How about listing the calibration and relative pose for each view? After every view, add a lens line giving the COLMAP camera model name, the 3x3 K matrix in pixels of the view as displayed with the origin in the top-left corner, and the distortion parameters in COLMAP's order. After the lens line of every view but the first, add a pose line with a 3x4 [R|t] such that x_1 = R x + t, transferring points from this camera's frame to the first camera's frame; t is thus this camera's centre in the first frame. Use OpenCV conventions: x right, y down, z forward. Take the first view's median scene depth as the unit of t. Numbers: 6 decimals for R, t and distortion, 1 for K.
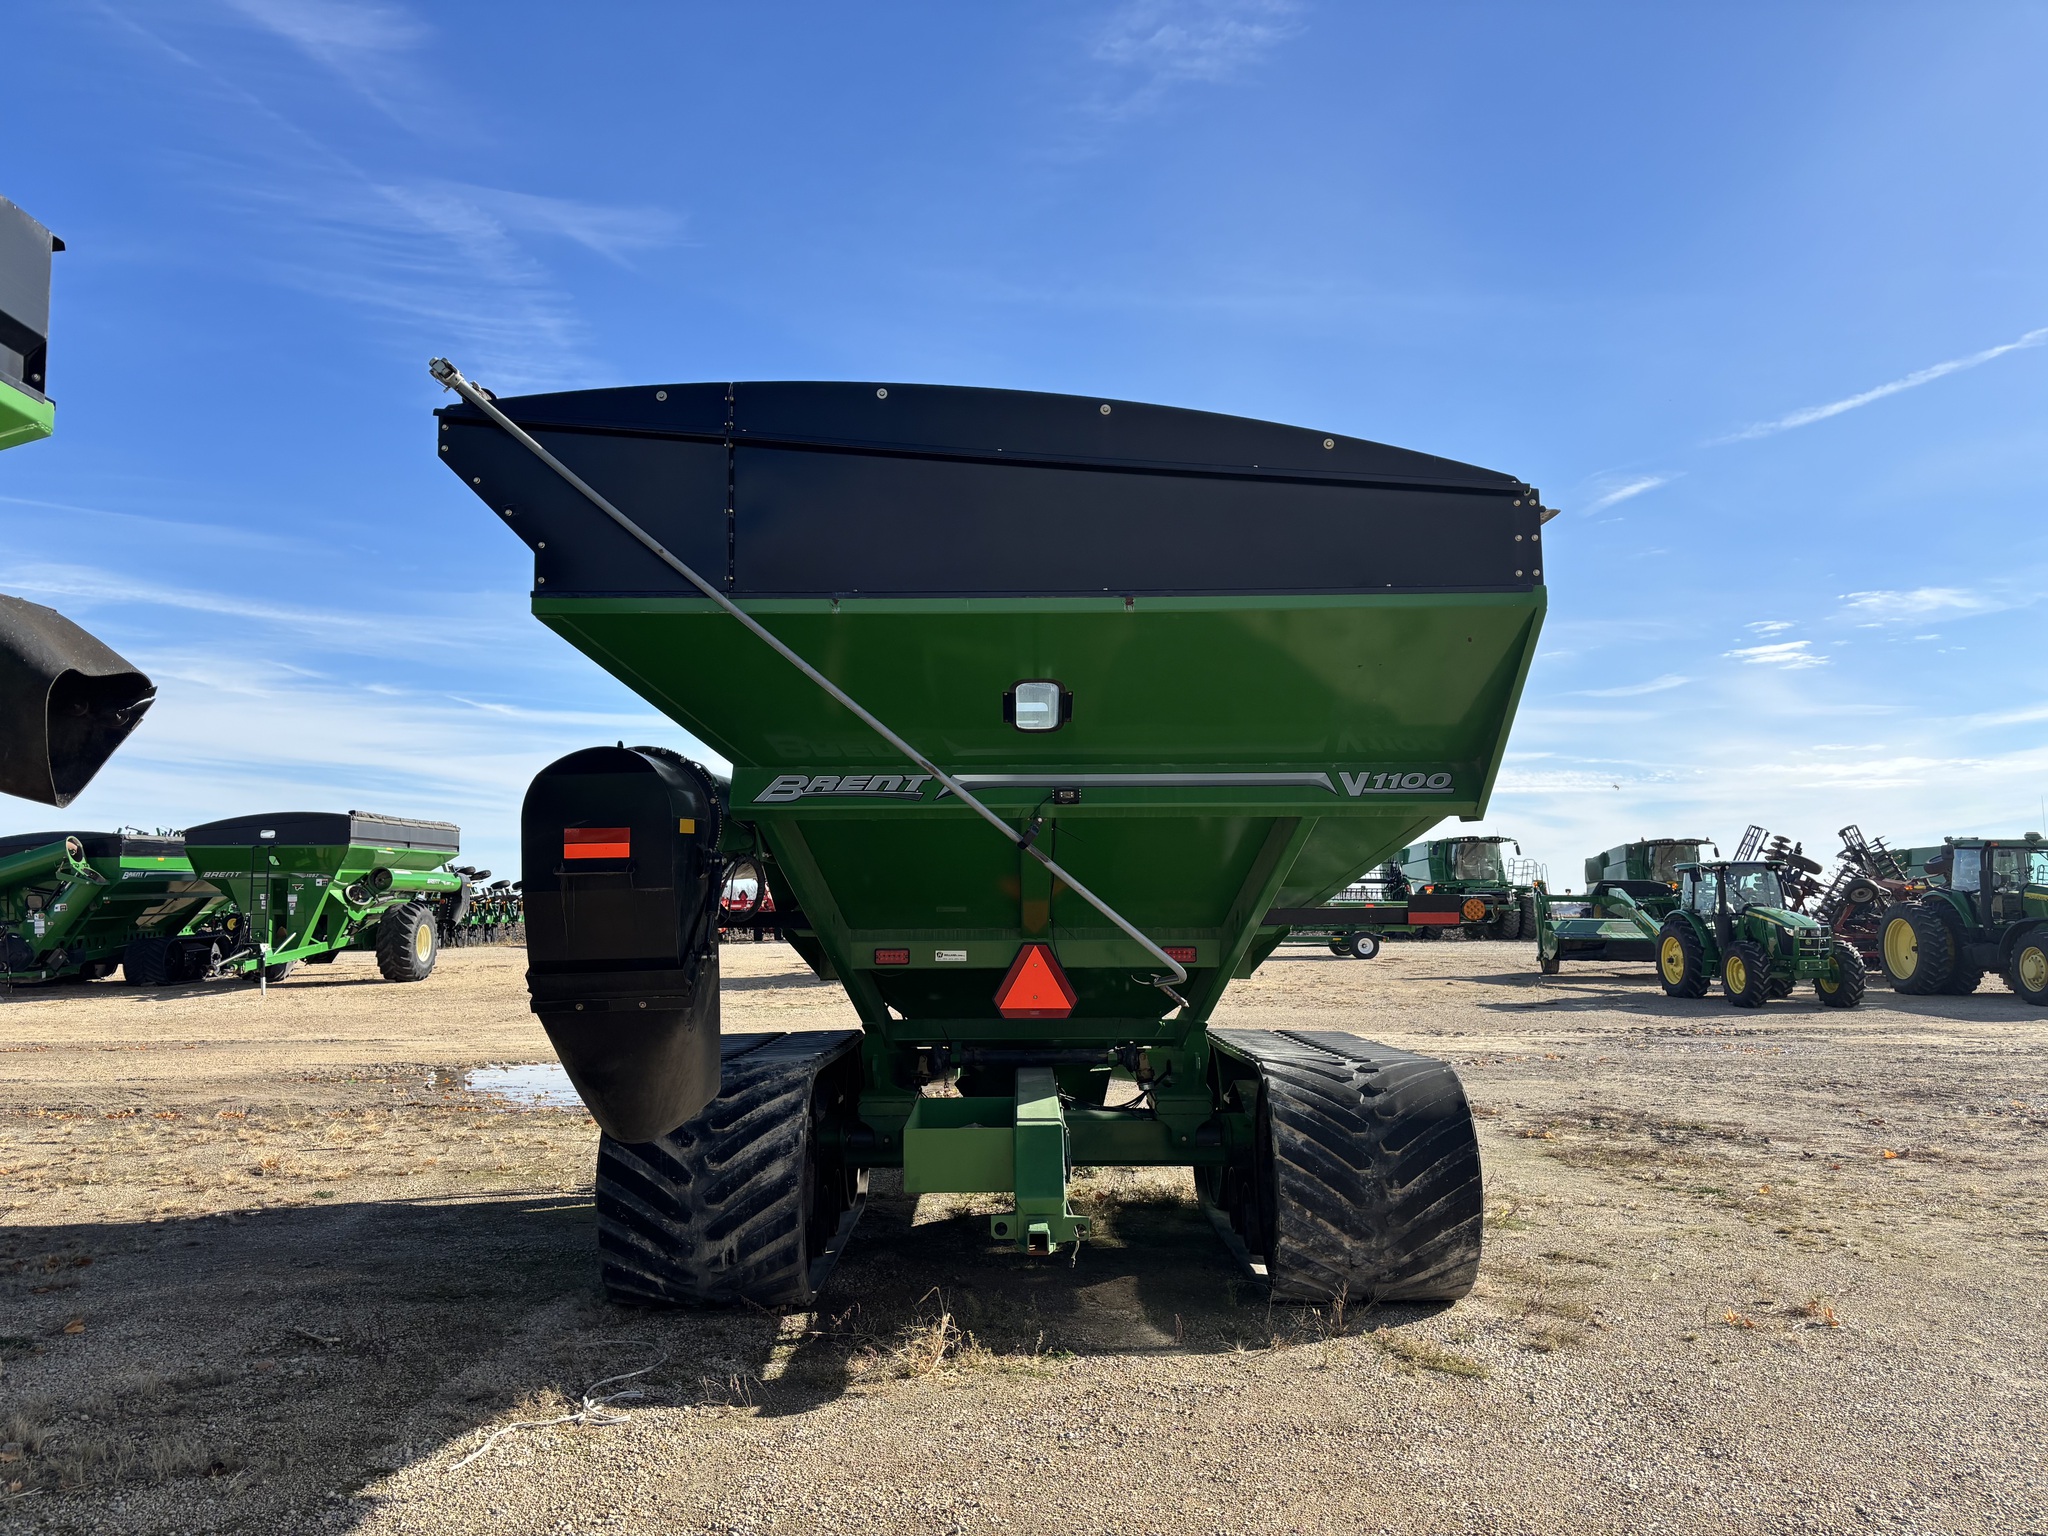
lens RADIAL K [[1622.9, 0, 1025.4], [0, 1622.9, 756.2], [0, 0, 1]] dist [0.035240, -0.009942]
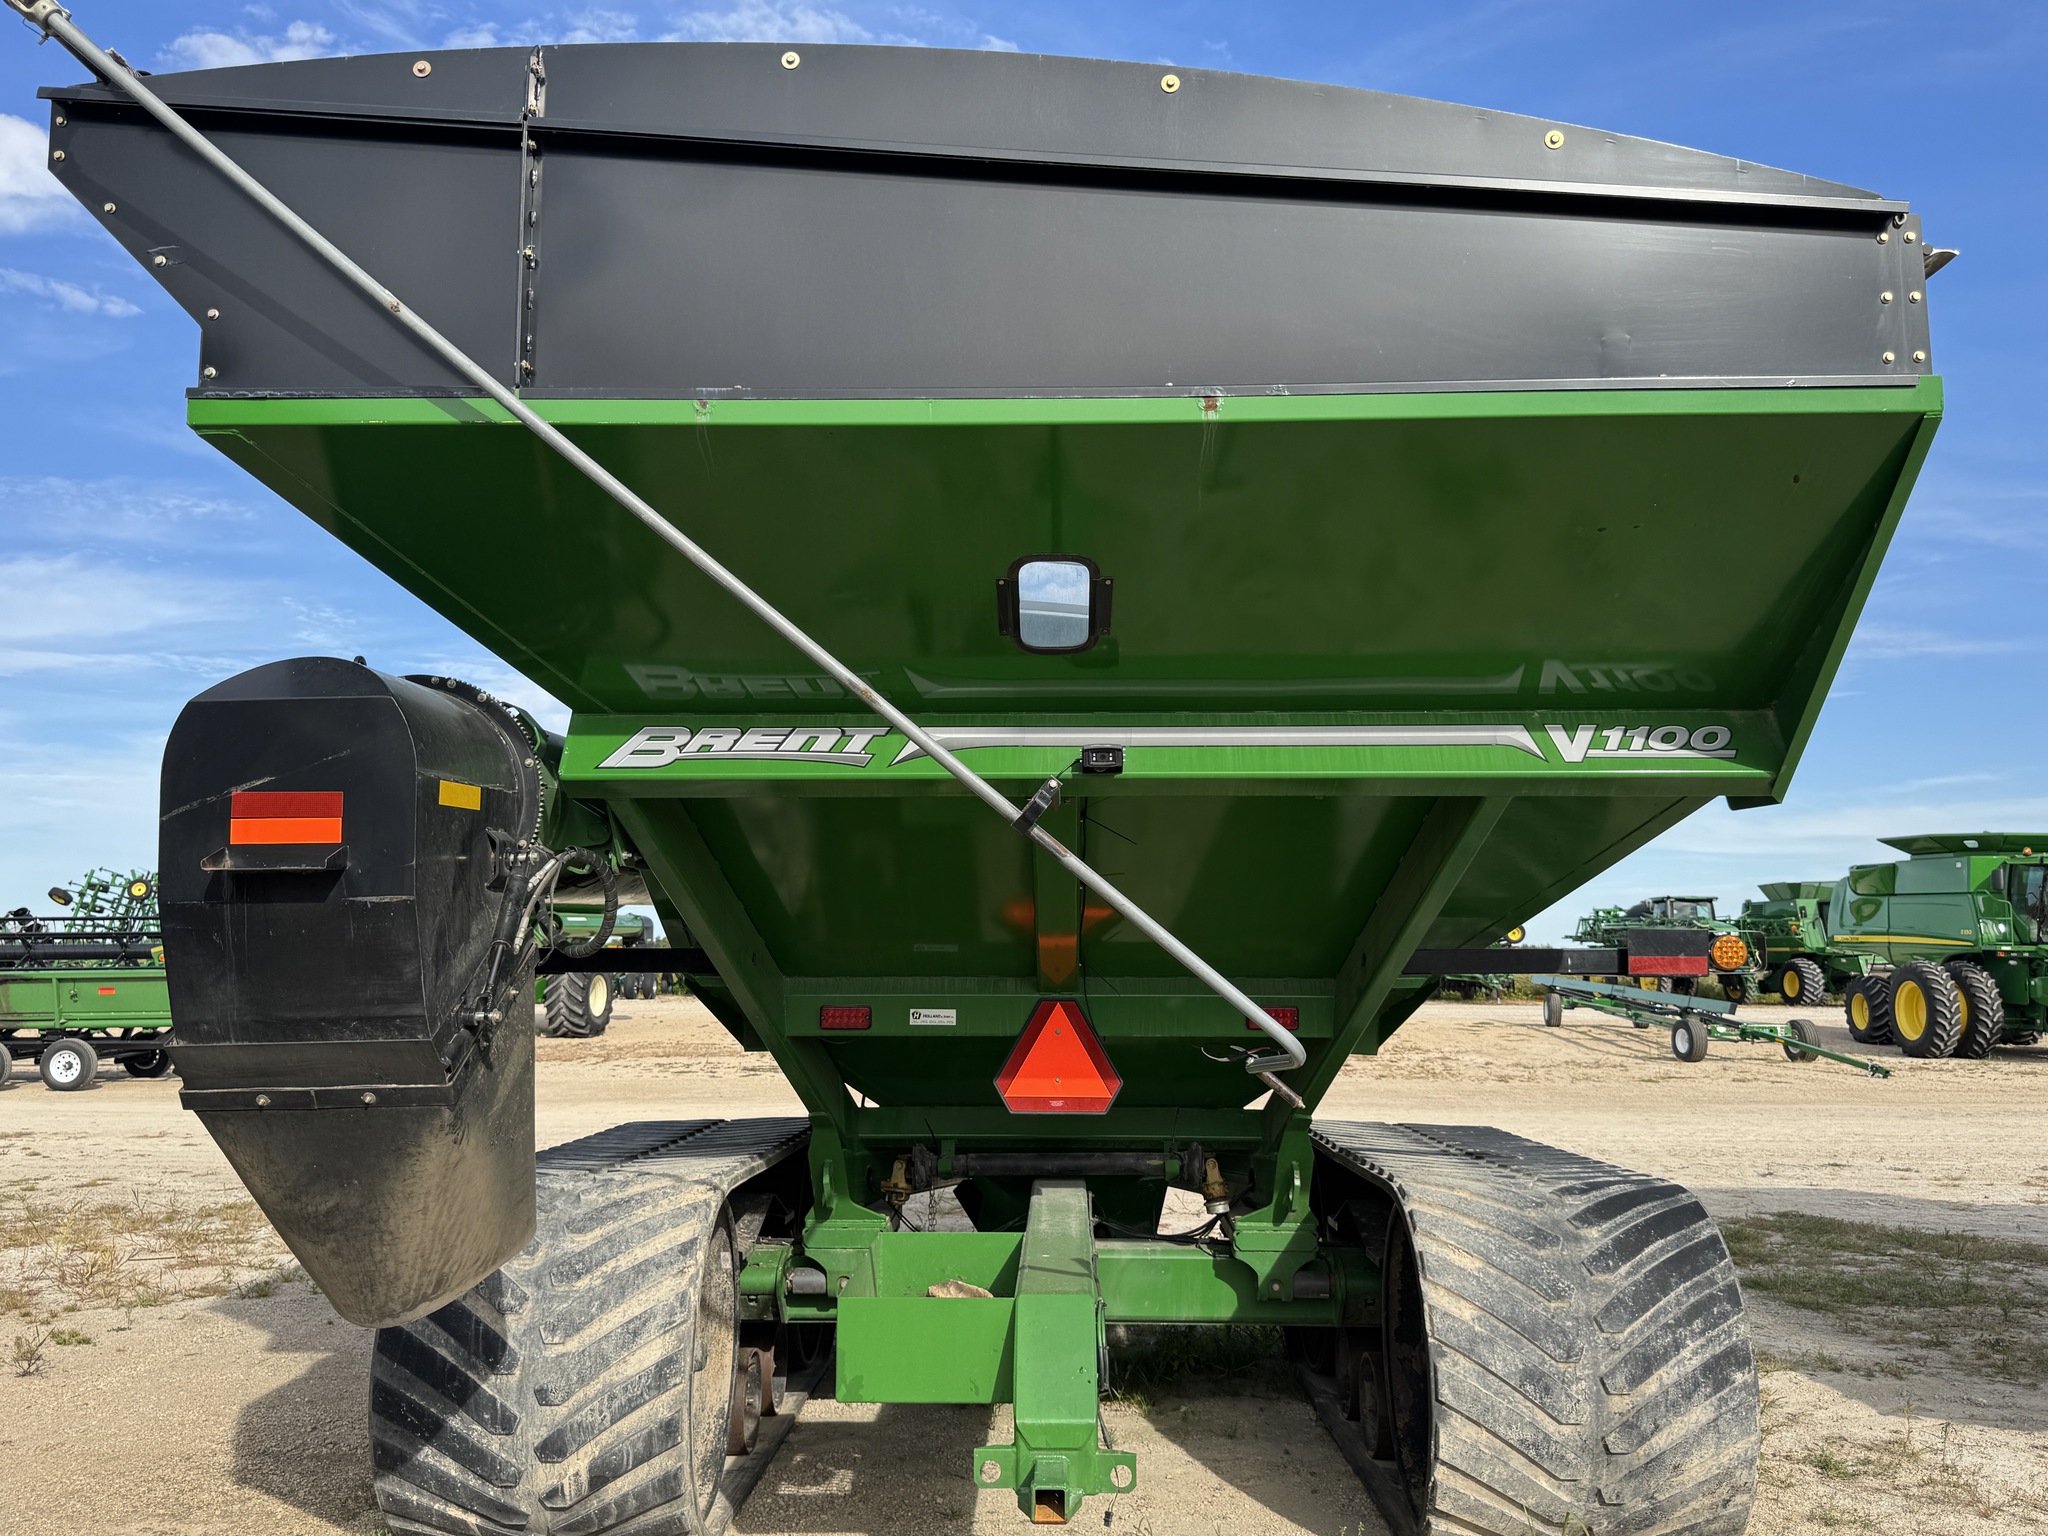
lens RADIAL K [[1685.4, 0, 1015.9], [0, 1685.4, 760.8], [0, 0, 1]] dist [-0.005727, -0.007826]
pose [[0.999545, 0.003301, -0.029995, 0.009897], [-0.004090, 0.999646, -0.026297, 0.038730], [0.029897, 0.026408, 0.999204, 0.334746]]
